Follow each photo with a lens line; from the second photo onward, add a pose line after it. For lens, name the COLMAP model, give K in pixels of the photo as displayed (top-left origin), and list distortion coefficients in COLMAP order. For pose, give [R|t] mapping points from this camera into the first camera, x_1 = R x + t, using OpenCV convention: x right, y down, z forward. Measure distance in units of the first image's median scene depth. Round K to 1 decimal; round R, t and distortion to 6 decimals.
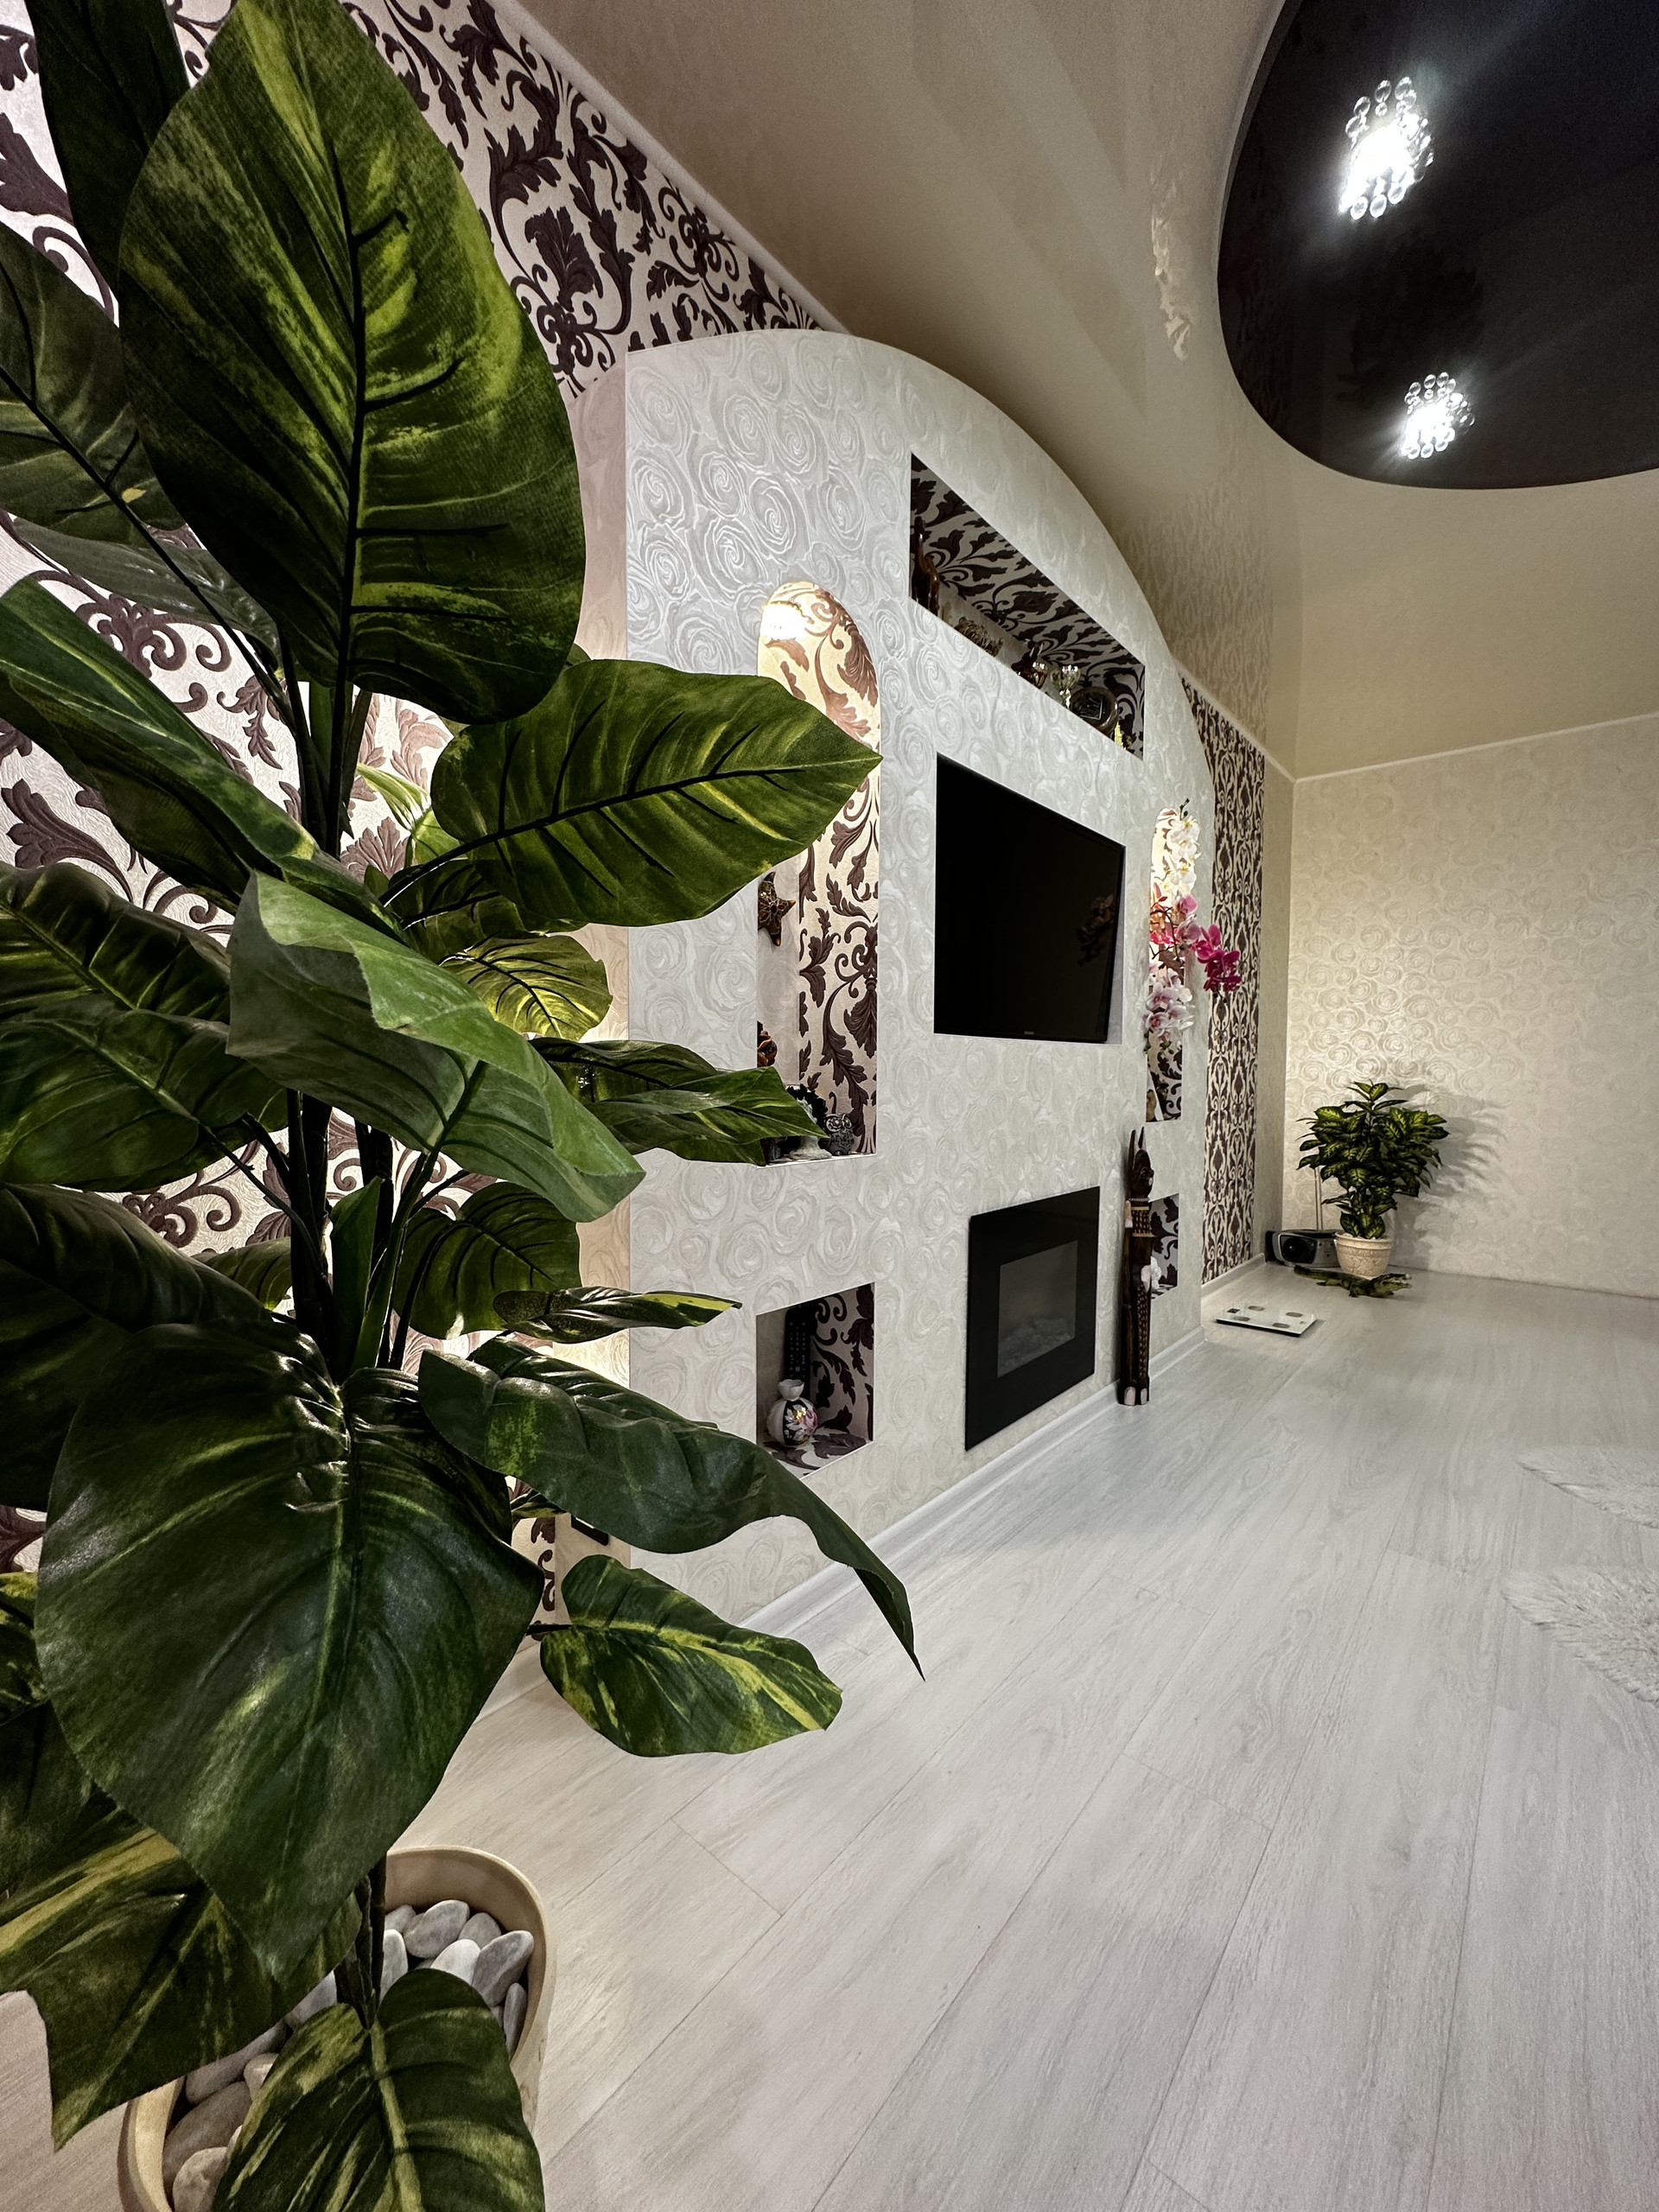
lens RADIAL K [[878.9, 0, 816.6], [0, 878.9, 1117.6], [0, 0, 1]] dist [-0.001653, 0.000160]
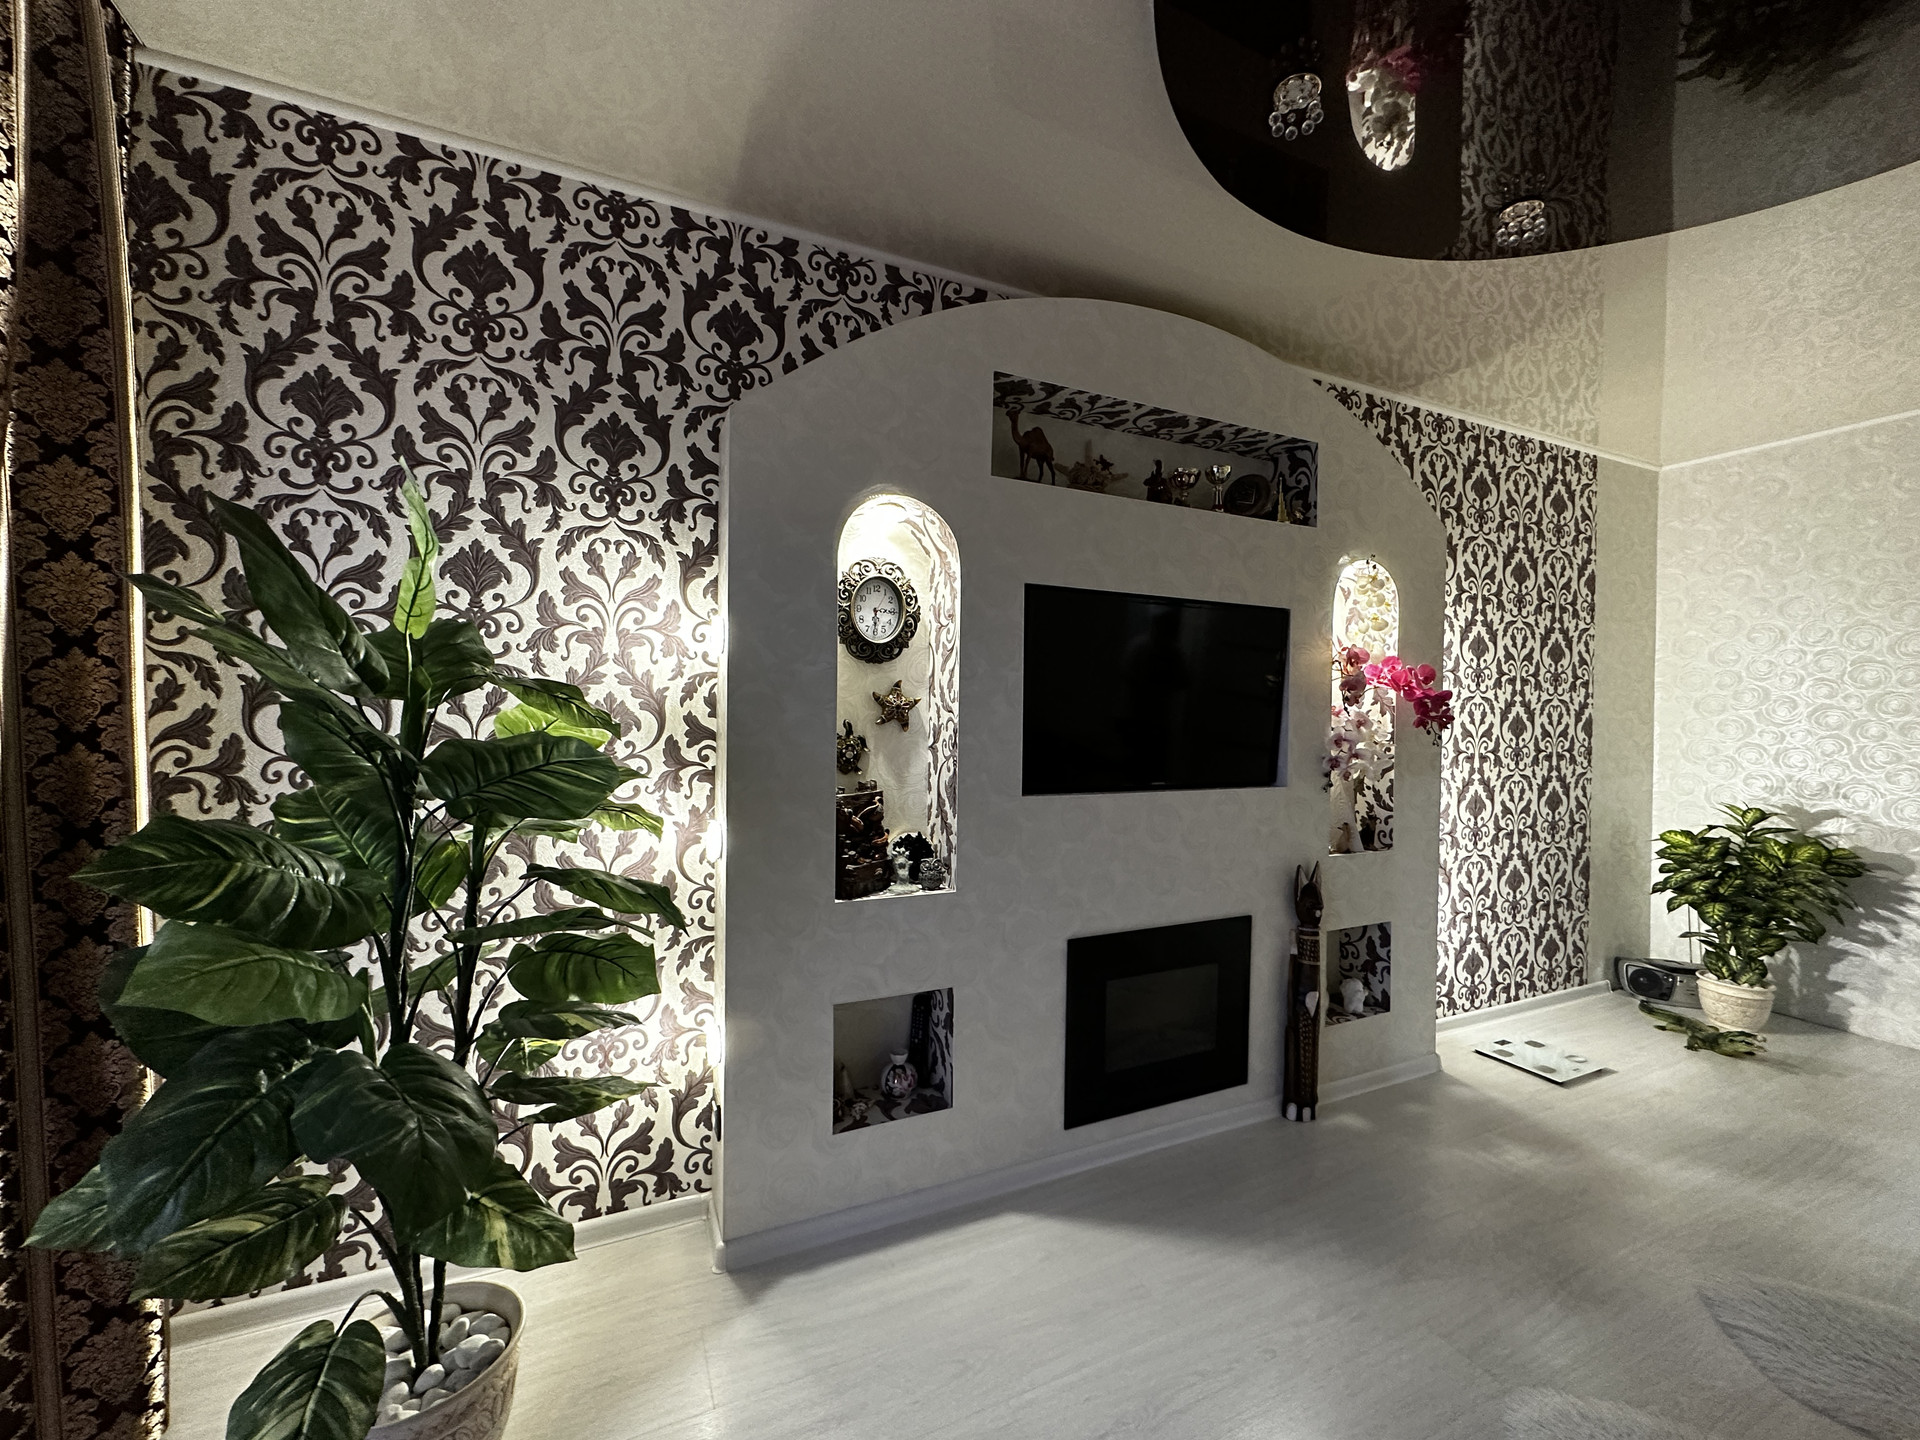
lens RADIAL K [[762.8, 0, 954.8], [0, 762.8, 730.3], [0, 0, 1]] dist [-0.001653, 0.000160]
pose [[0.908760, 0.012863, -0.417120, 0.442681], [-0.028132, 0.999139, -0.030480, -0.135790], [0.416369, 0.039434, 0.908340, -0.054107]]
